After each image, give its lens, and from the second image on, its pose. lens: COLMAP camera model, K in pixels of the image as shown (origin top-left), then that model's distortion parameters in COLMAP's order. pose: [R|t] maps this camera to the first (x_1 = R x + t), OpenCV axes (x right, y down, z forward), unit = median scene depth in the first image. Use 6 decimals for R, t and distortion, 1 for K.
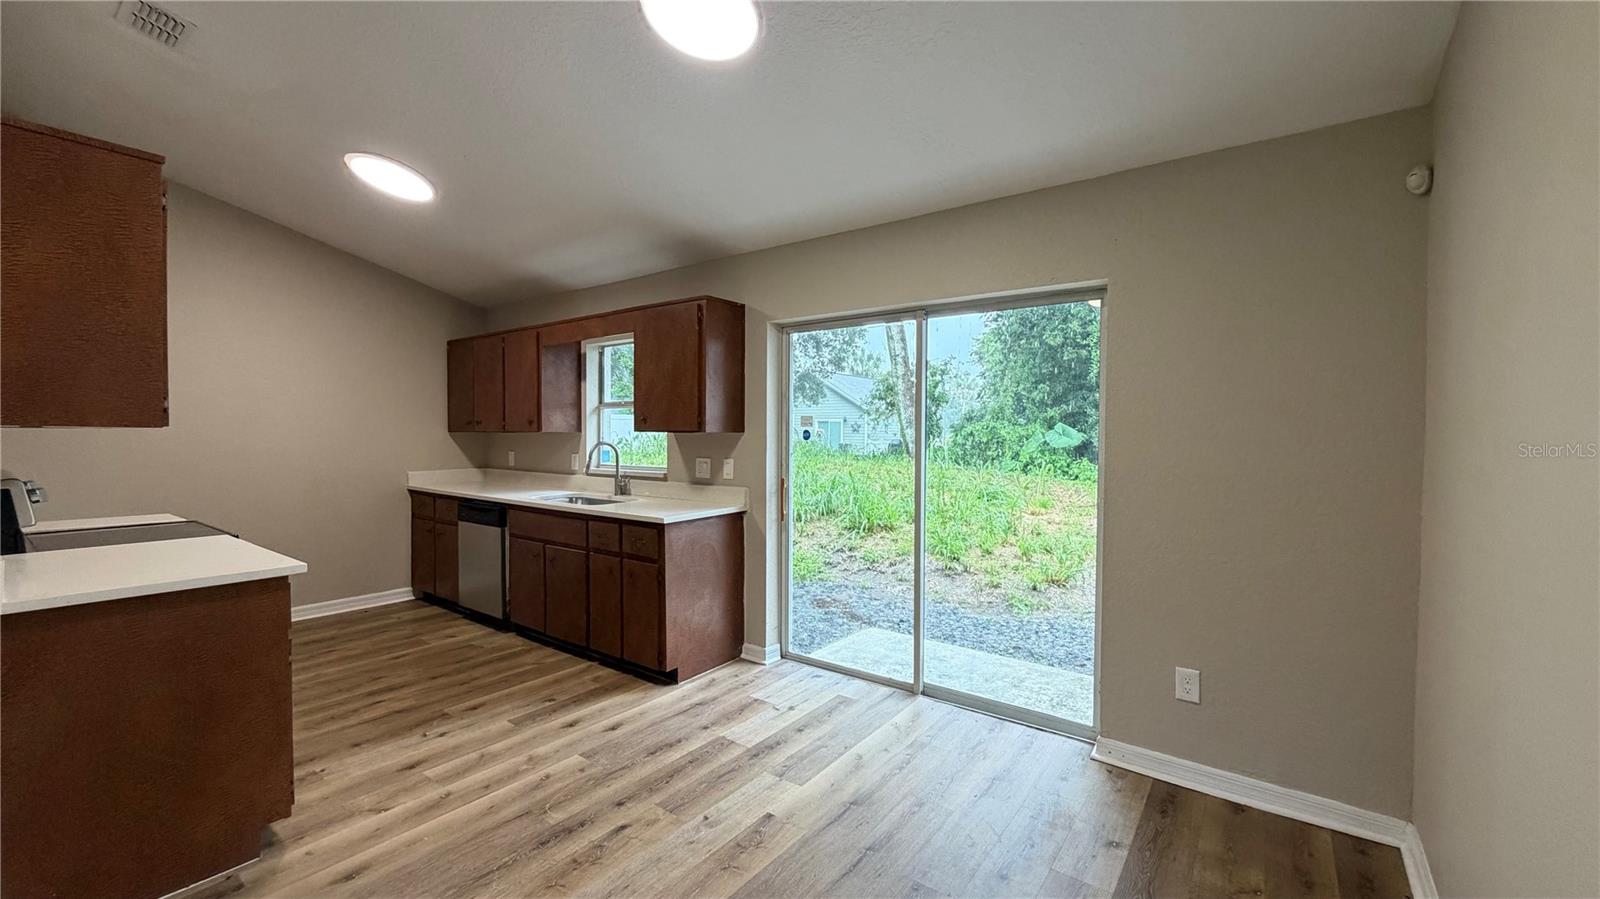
lens RADIAL K [[638.8, 0, 805.5], [0, 638.8, 450.9], [0, 0, 1]] dist [0.000476, 0.000026]
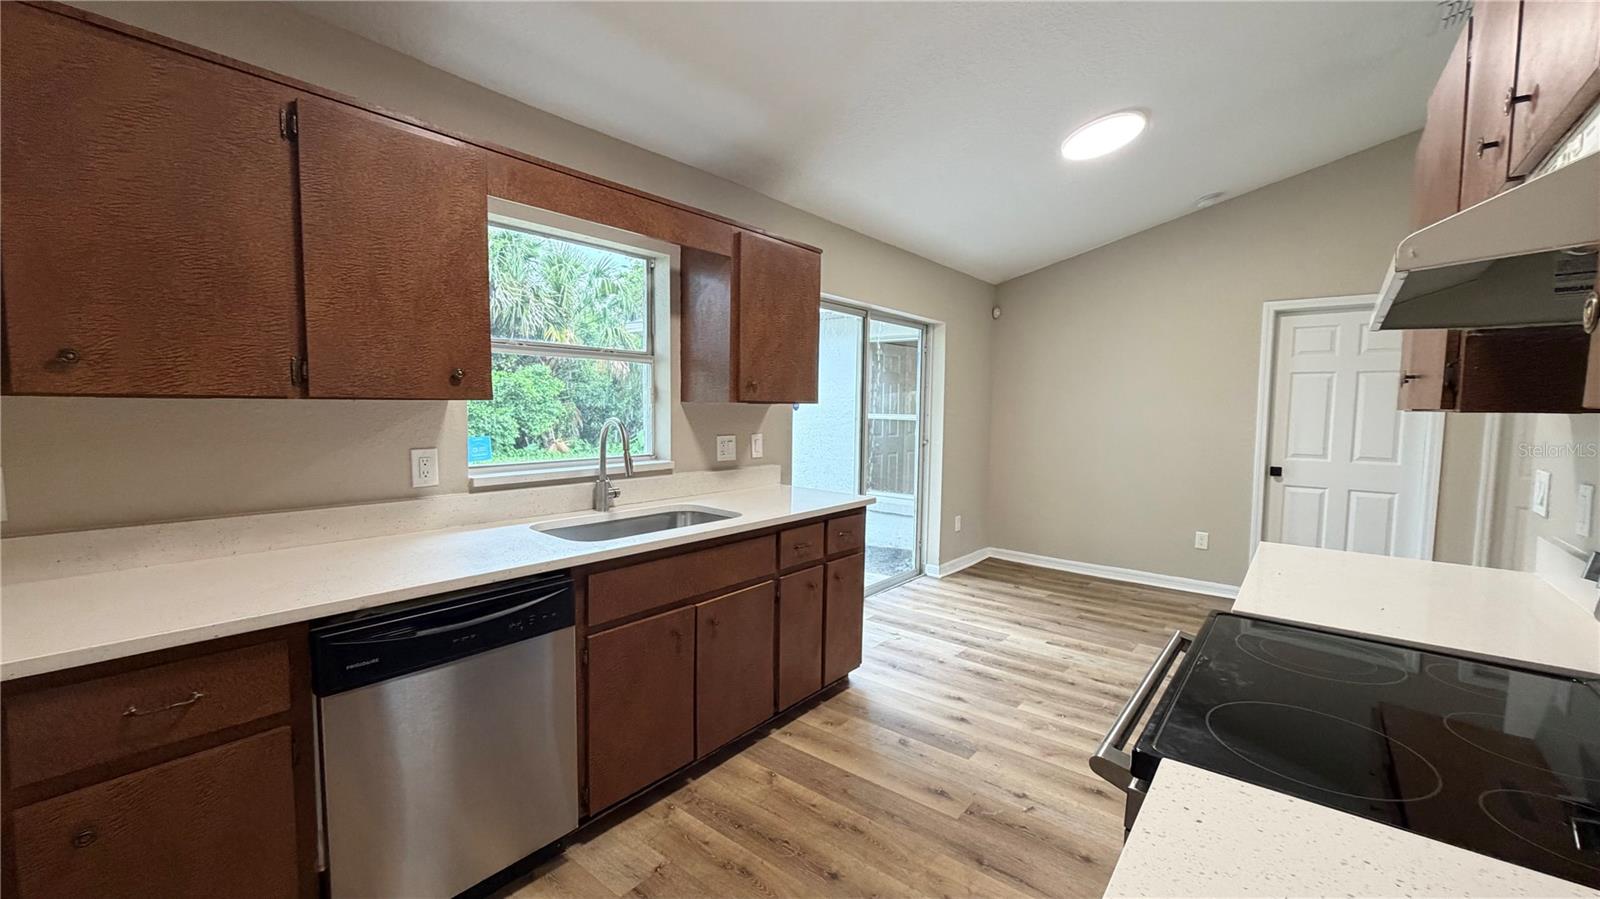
lens RADIAL K [[638.8, 0, 808.4], [0, 638.8, 445.9], [0, 0, 1]] dist [0.000476, 0.000026]
pose [[0.037053, -0.070015, 0.996858, -1.020651], [0.011274, 0.997508, 0.069641, -0.032193], [-0.999250, 0.008658, 0.037750, 0.942884]]
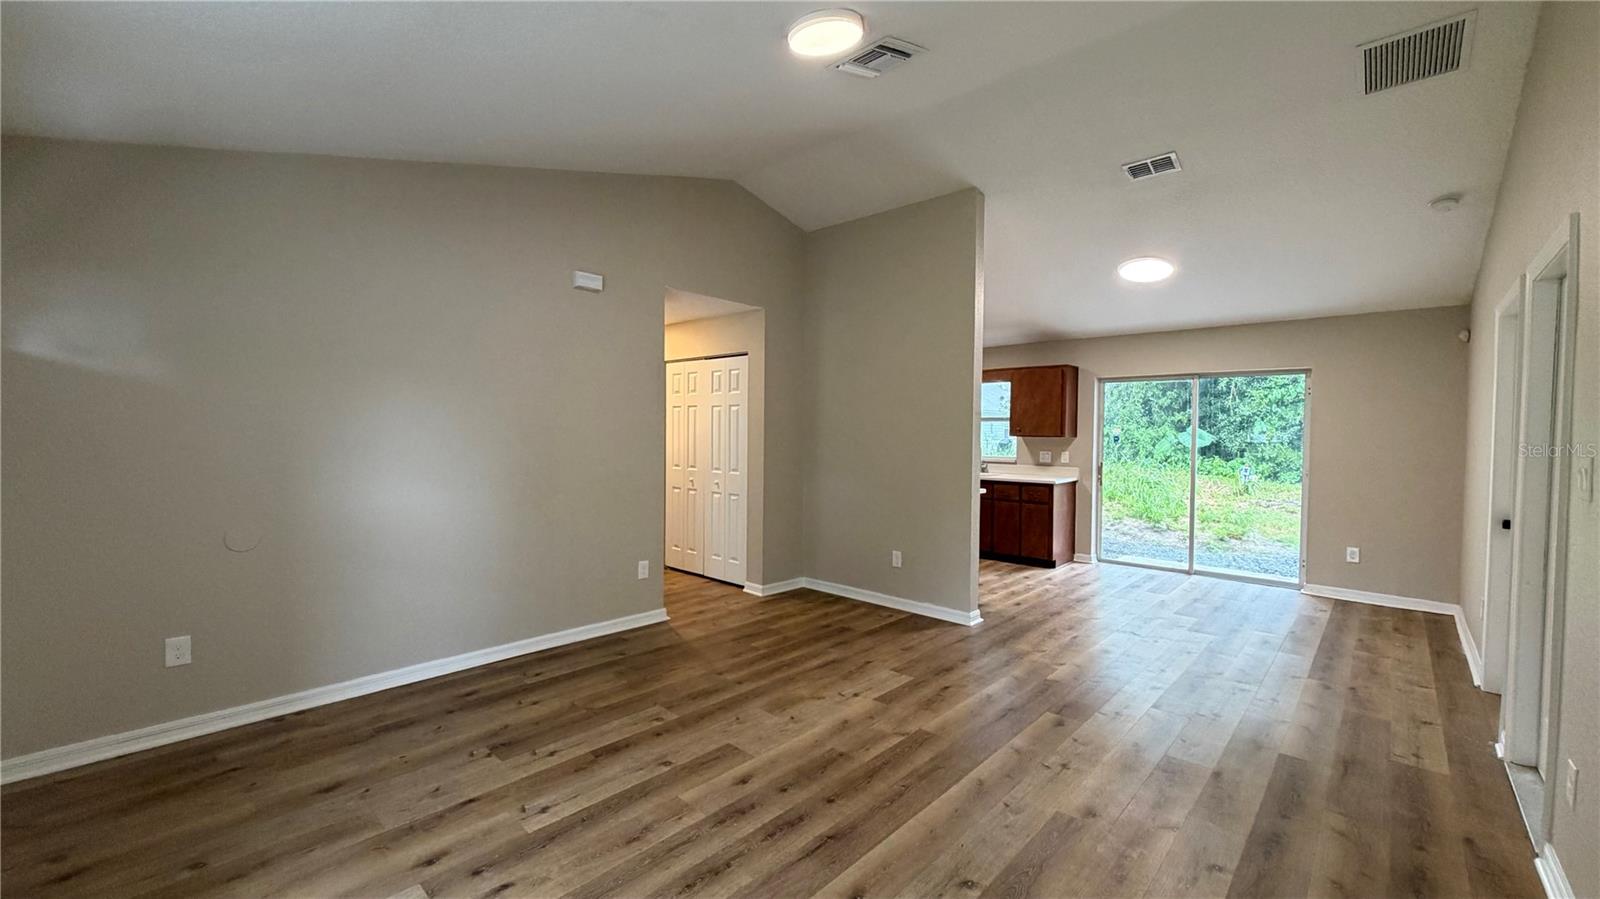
lens RADIAL K [[638.8, 0, 806.6], [0, 638.8, 449.1], [0, 0, 1]] dist [0.000476, 0.000026]
pose [[0.994090, 0.007544, -0.108295, -0.683034], [-0.007538, 0.999971, 0.000465, 0.010509], [0.108296, 0.000355, 0.994119, -0.916106]]
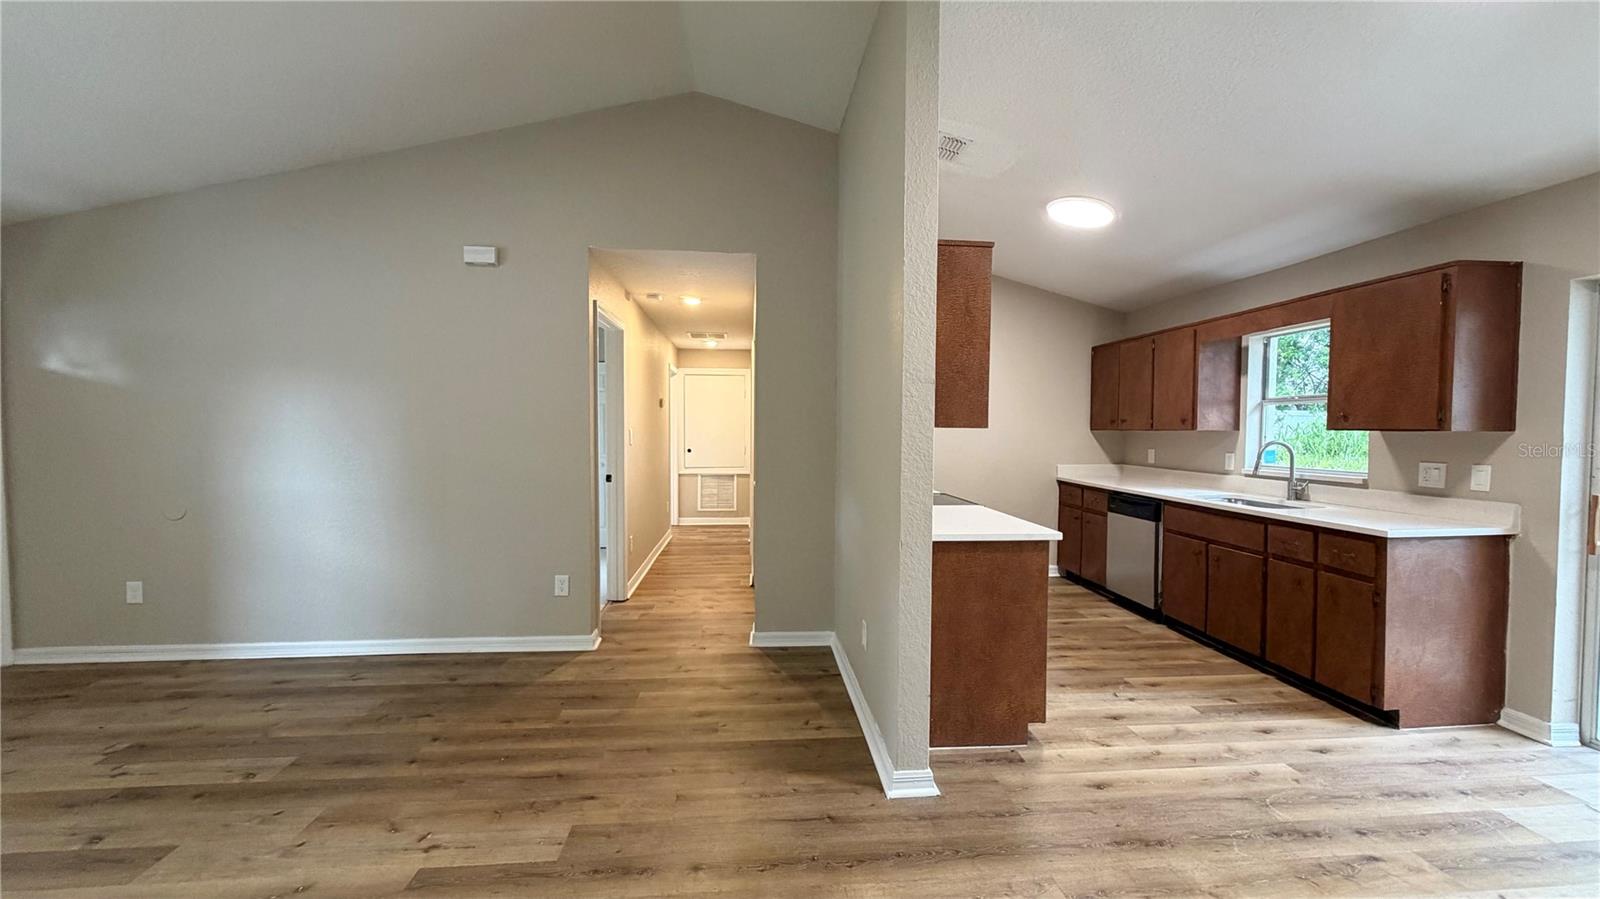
lens RADIAL K [[638.8, 0, 806.7], [0, 638.8, 450.2], [0, 0, 1]] dist [0.000476, 0.000026]
pose [[0.666624, 0.024329, -0.744997, -0.093554], [-0.021809, 0.999676, 0.013131, 0.001863], [0.745075, 0.007495, 0.666939, -0.138563]]
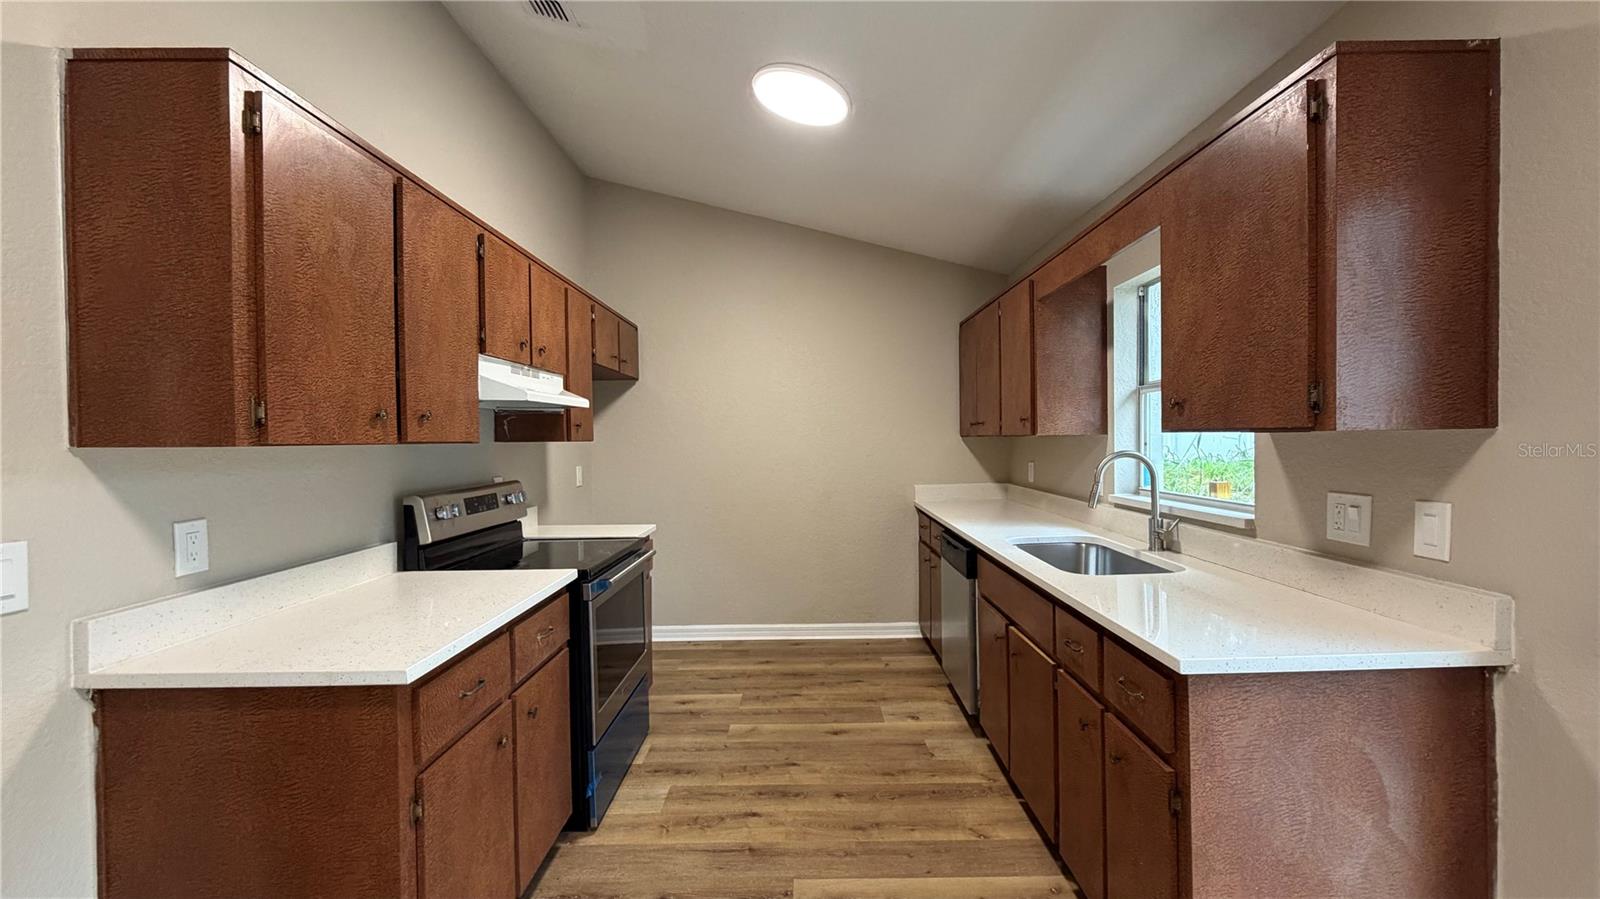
lens RADIAL K [[638.8, 0, 806.2], [0, 638.8, 450.9], [0, 0, 1]] dist [0.000476, 0.000026]
pose [[0.595646, 0.001400, -0.803246, -0.044241], [-0.002523, 0.999997, -0.000127, -0.016351], [0.803243, 0.002103, 0.595648, 0.528438]]
